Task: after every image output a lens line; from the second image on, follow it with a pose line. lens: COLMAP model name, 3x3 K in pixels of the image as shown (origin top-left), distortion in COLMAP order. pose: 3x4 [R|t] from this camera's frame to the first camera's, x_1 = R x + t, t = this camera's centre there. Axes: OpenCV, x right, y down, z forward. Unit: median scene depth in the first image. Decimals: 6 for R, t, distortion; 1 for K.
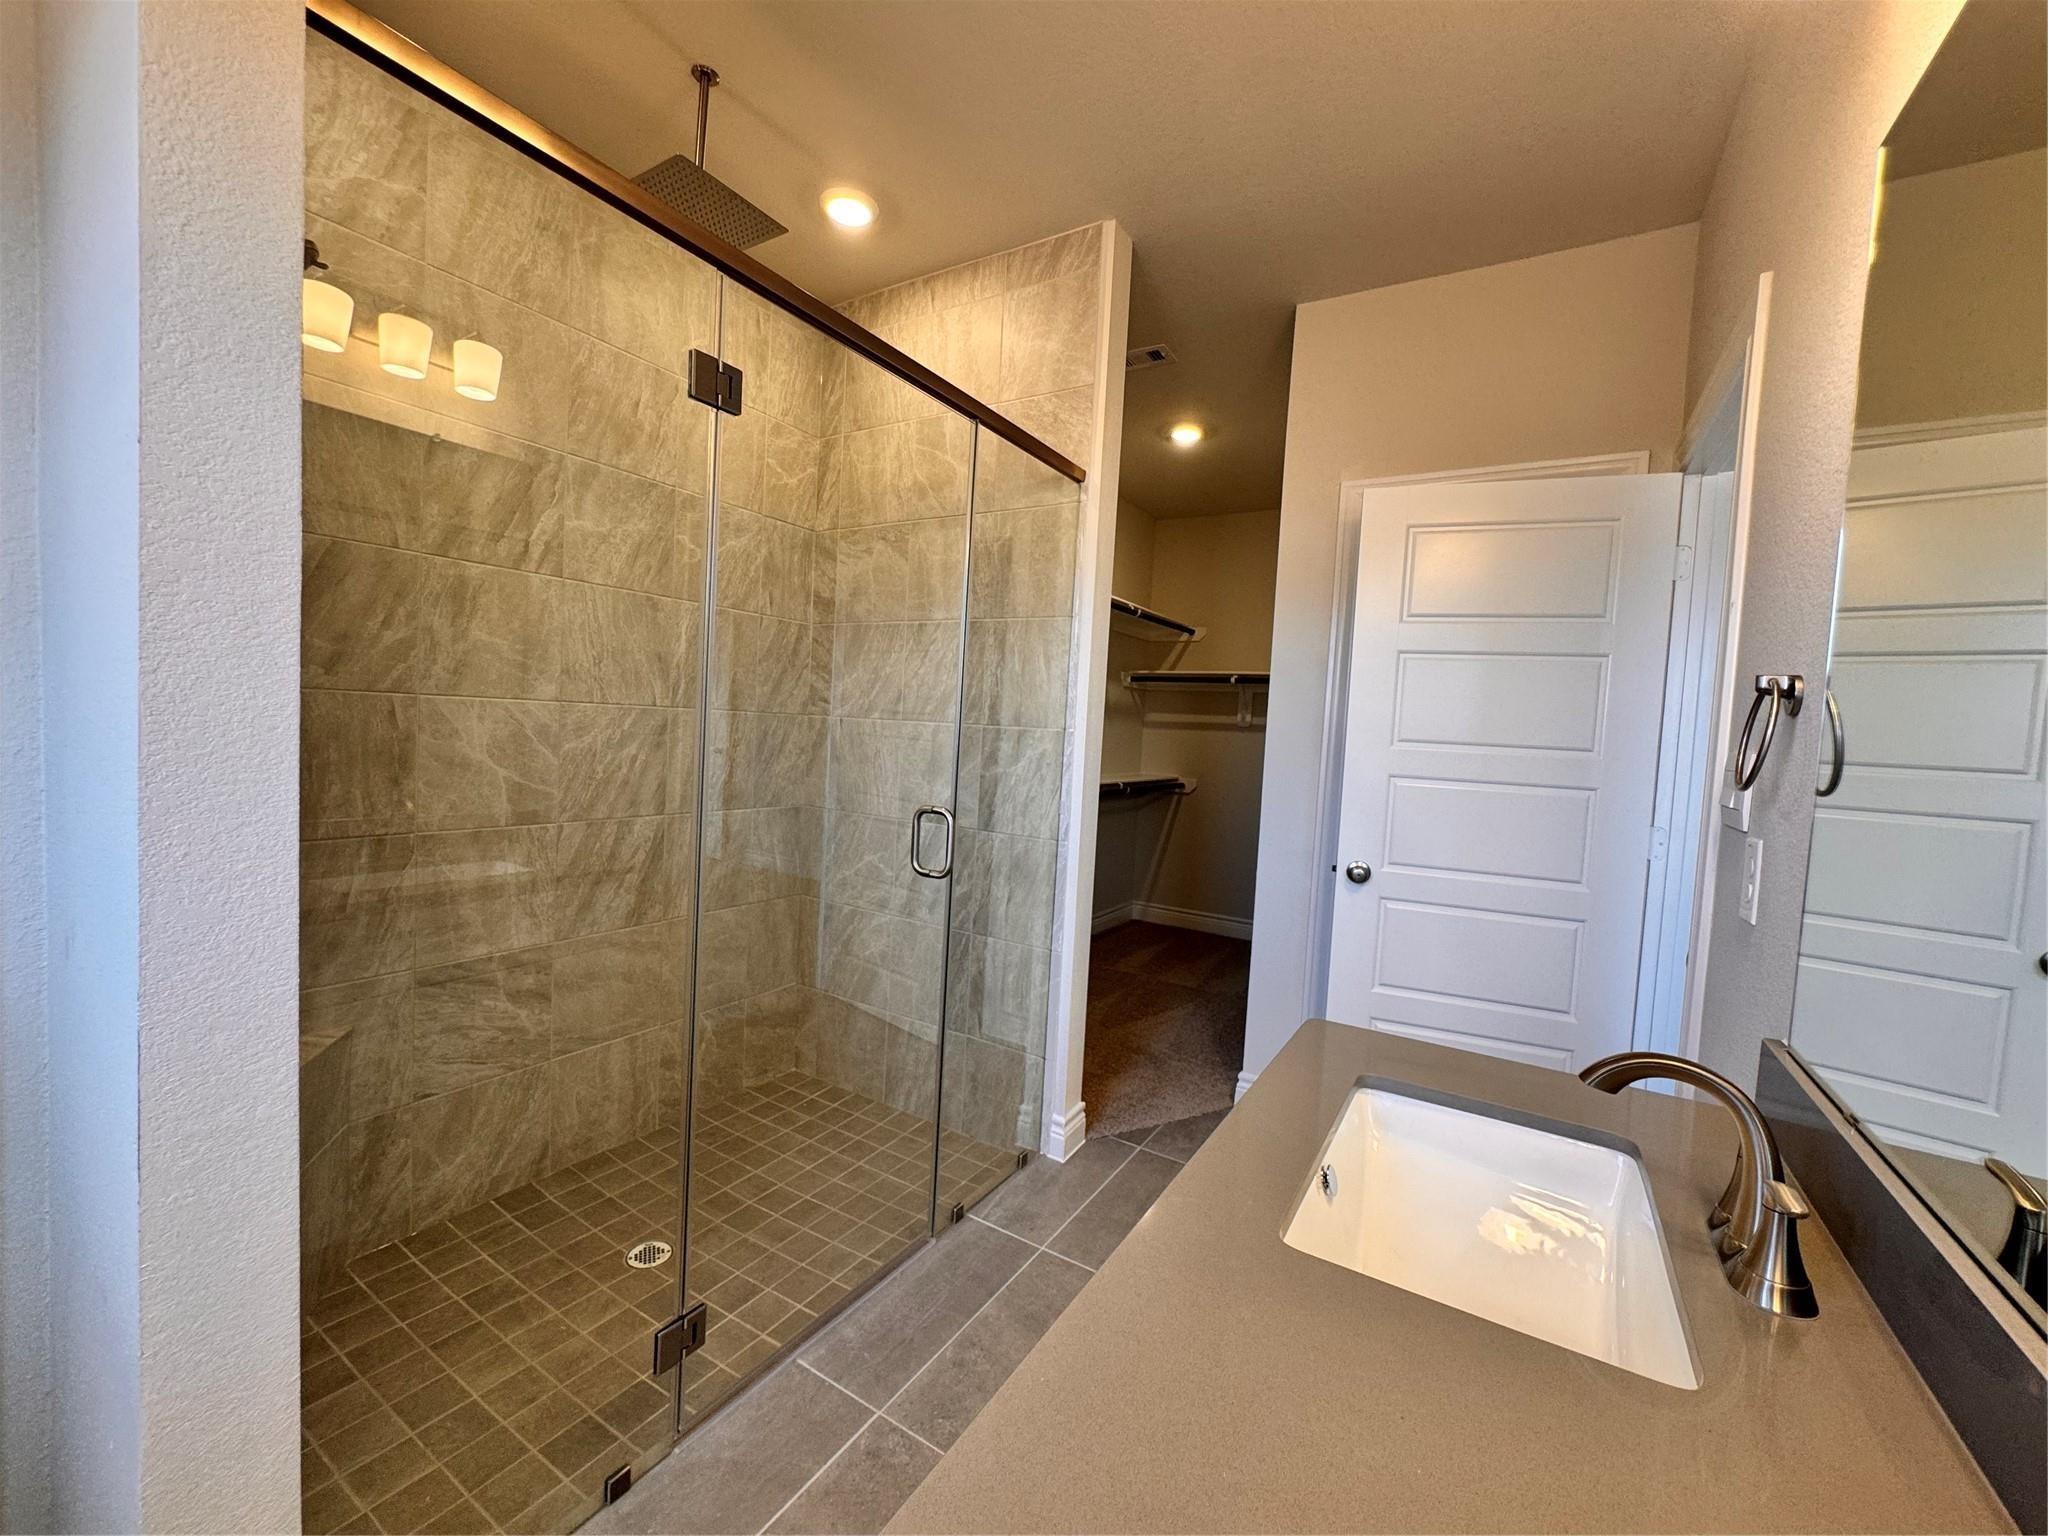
lens RADIAL K [[818.0, 0, 1026.0], [0, 818.0, 765.2], [0, 0, 1]] dist [-0.003092, 0.000408]
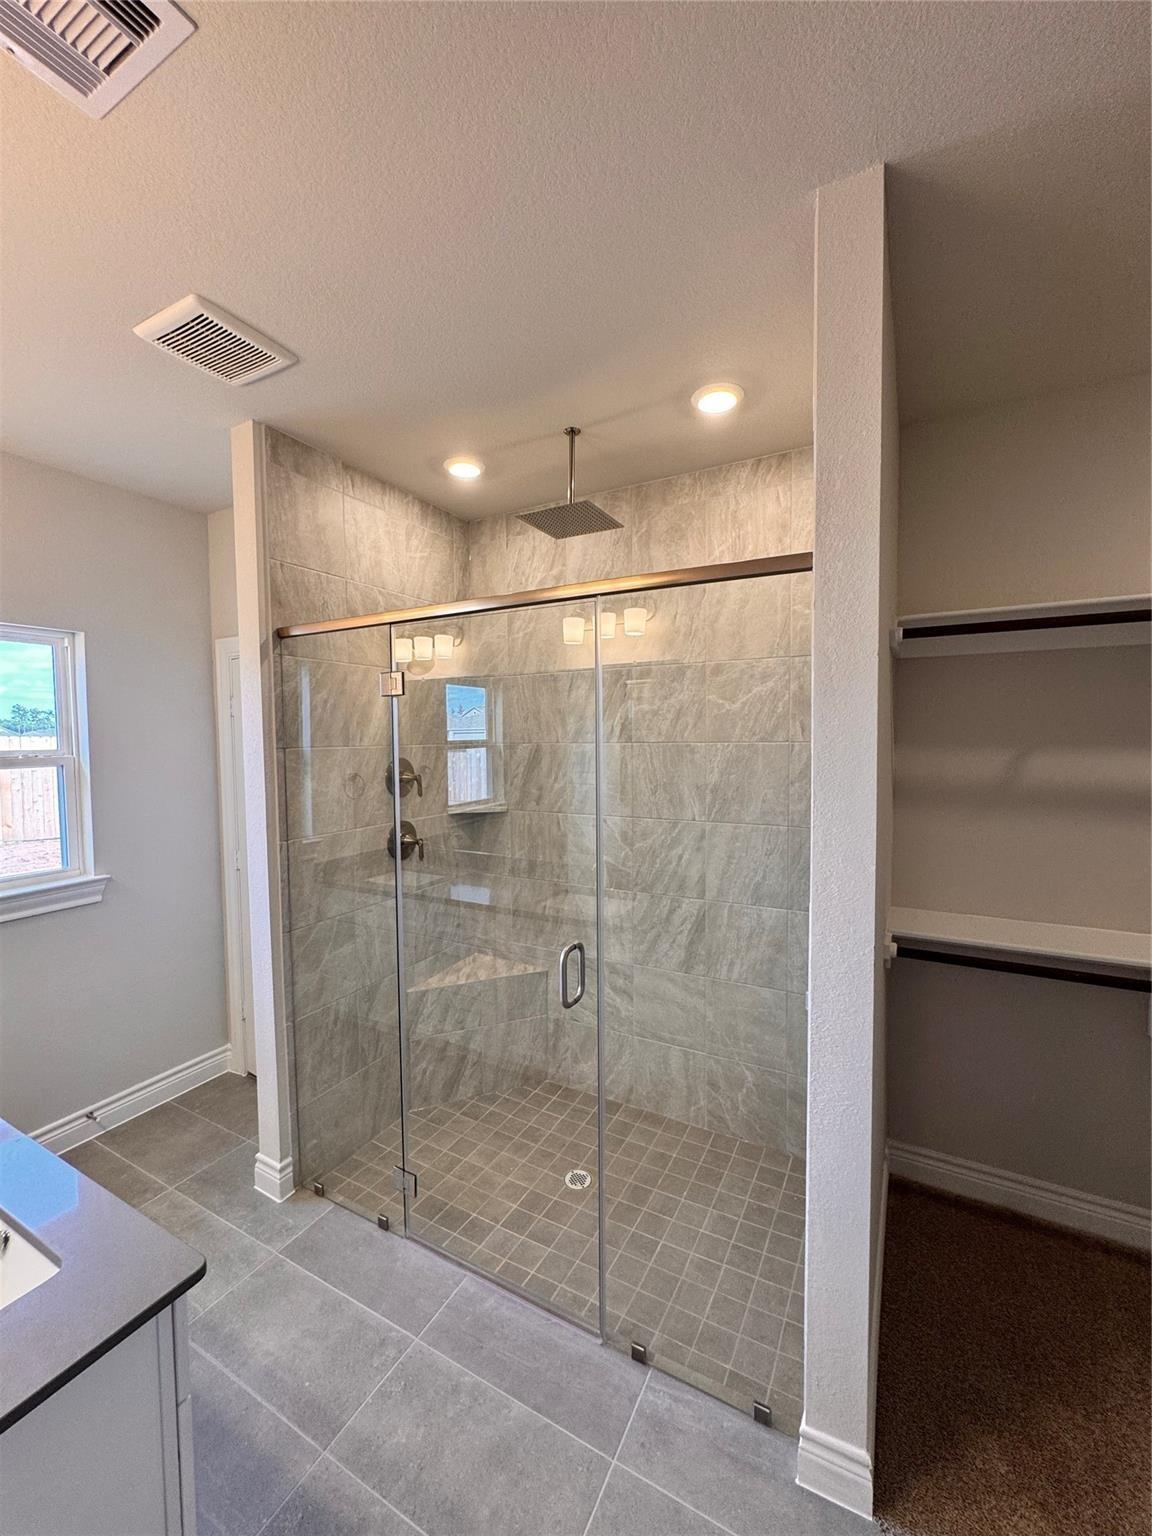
lens RADIAL K [[613.5, 0, 576.5], [0, 613.5, 763.9], [0, 0, 1]] dist [-0.003092, 0.000408]
pose [[0.052081, -0.009572, -0.998597, 0.641394], [-0.033613, 0.999371, -0.011332, -0.165310], [0.998077, 0.034156, 0.051726, 0.807465]]
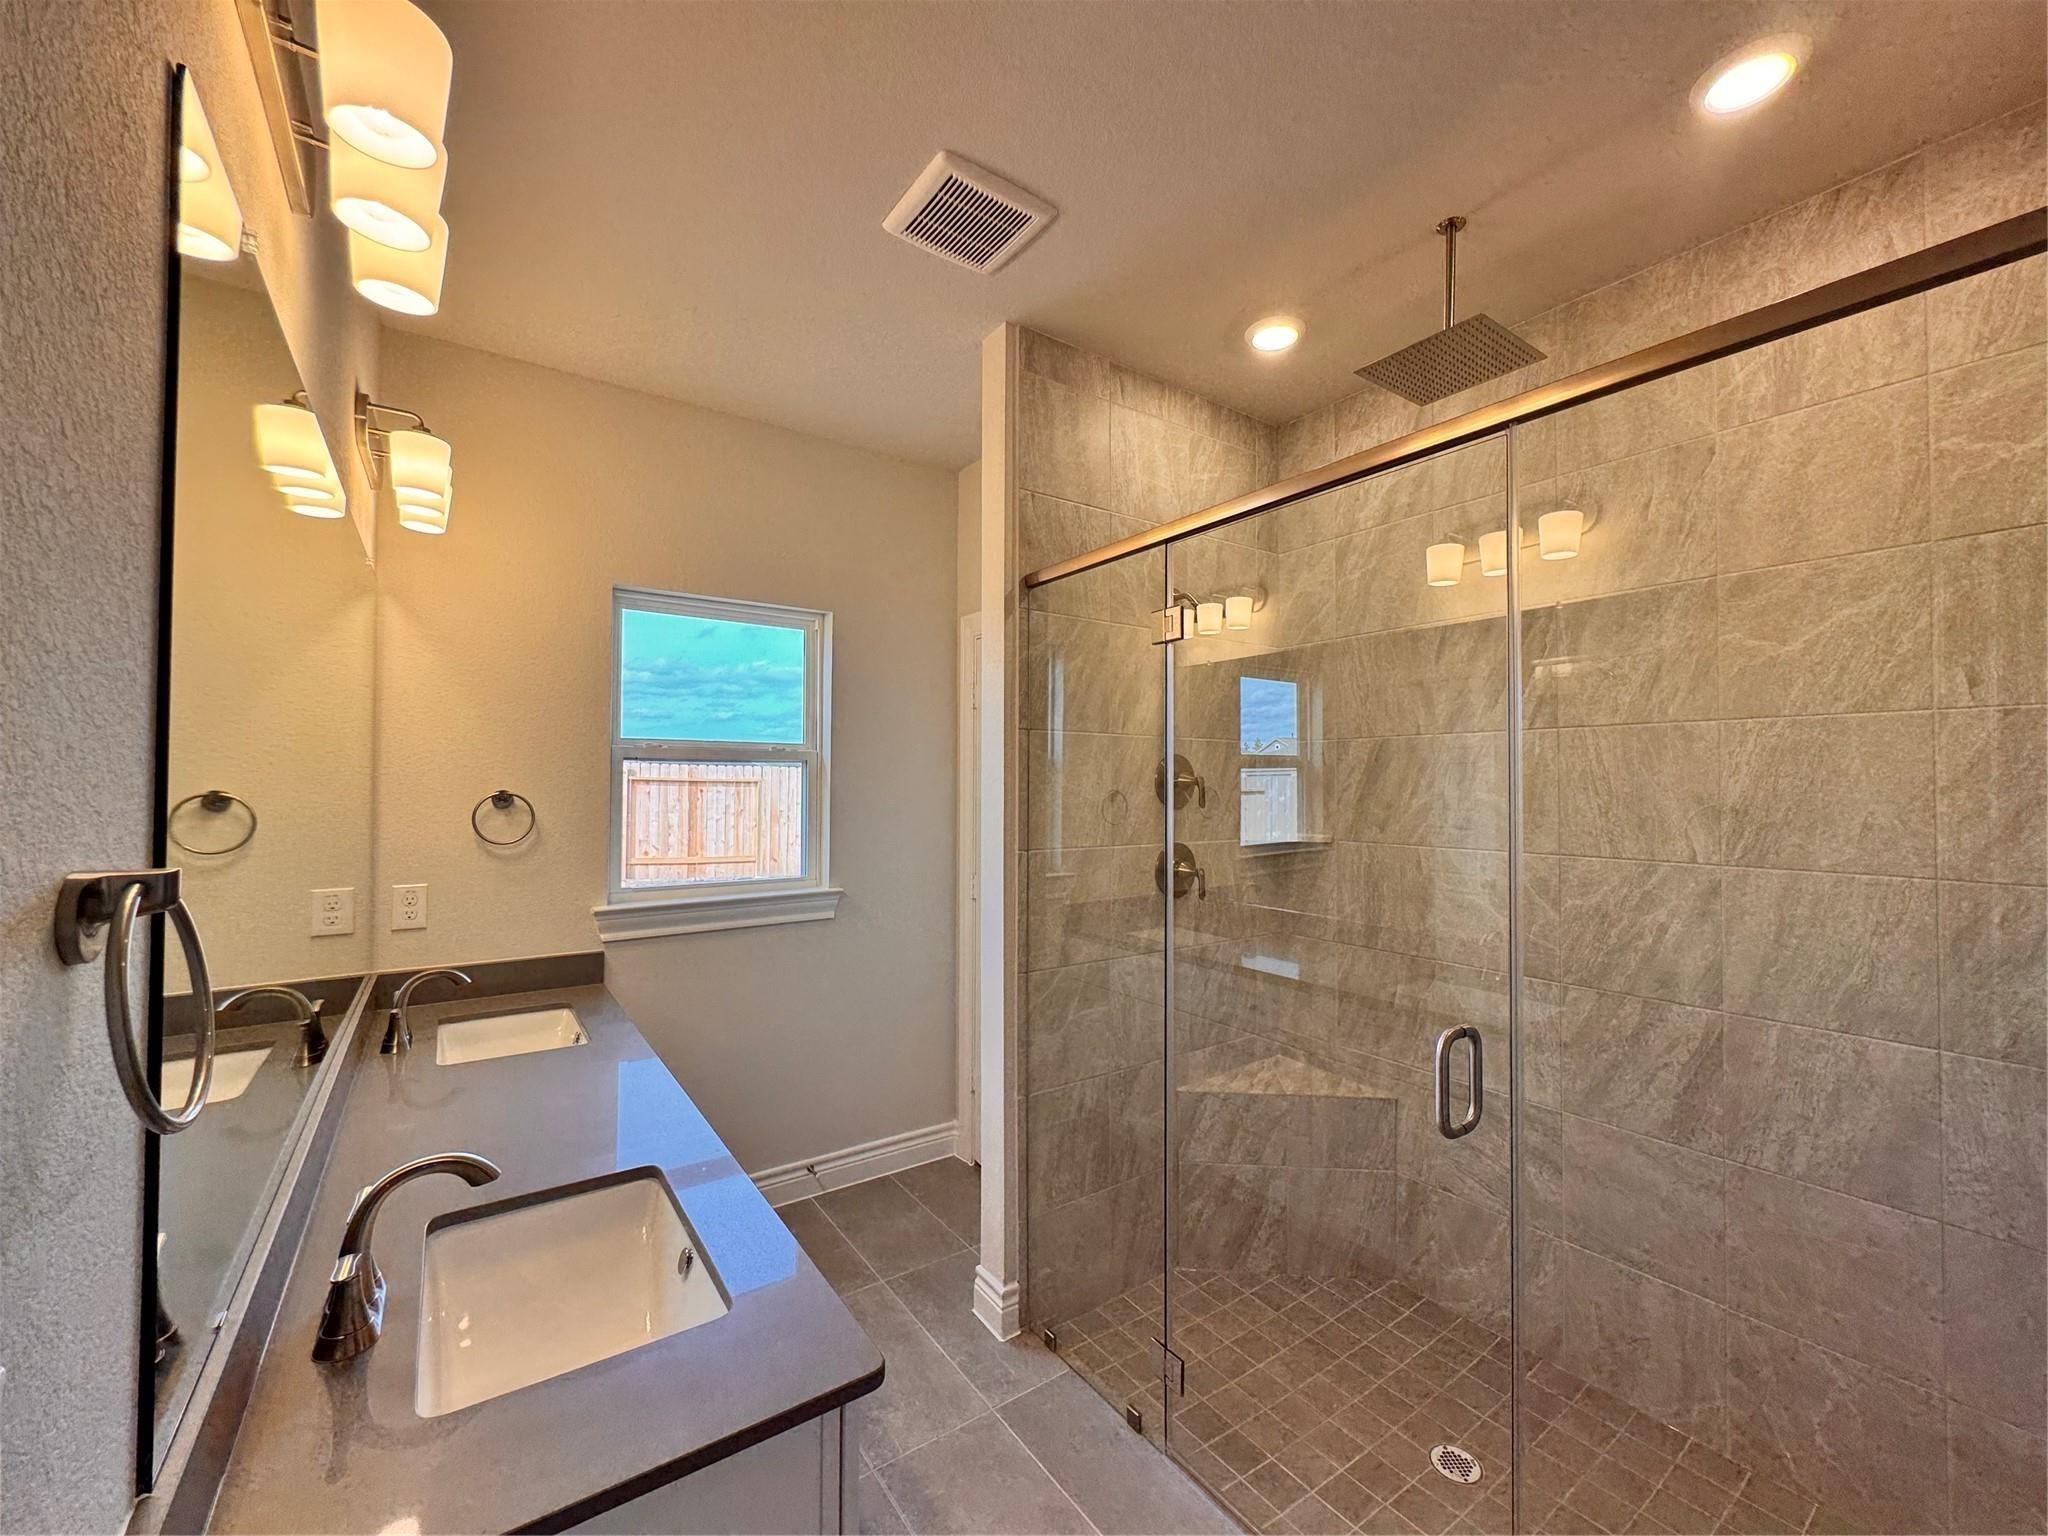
lens RADIAL K [[818.0, 0, 1027.8], [0, 818.0, 766.8], [0, 0, 1]] dist [-0.003092, 0.000408]
pose [[-0.393813, -0.077721, -0.915899, 0.554201], [-0.069104, 0.996102, -0.054814, -0.084096], [0.916589, 0.041706, -0.397649, 0.791564]]
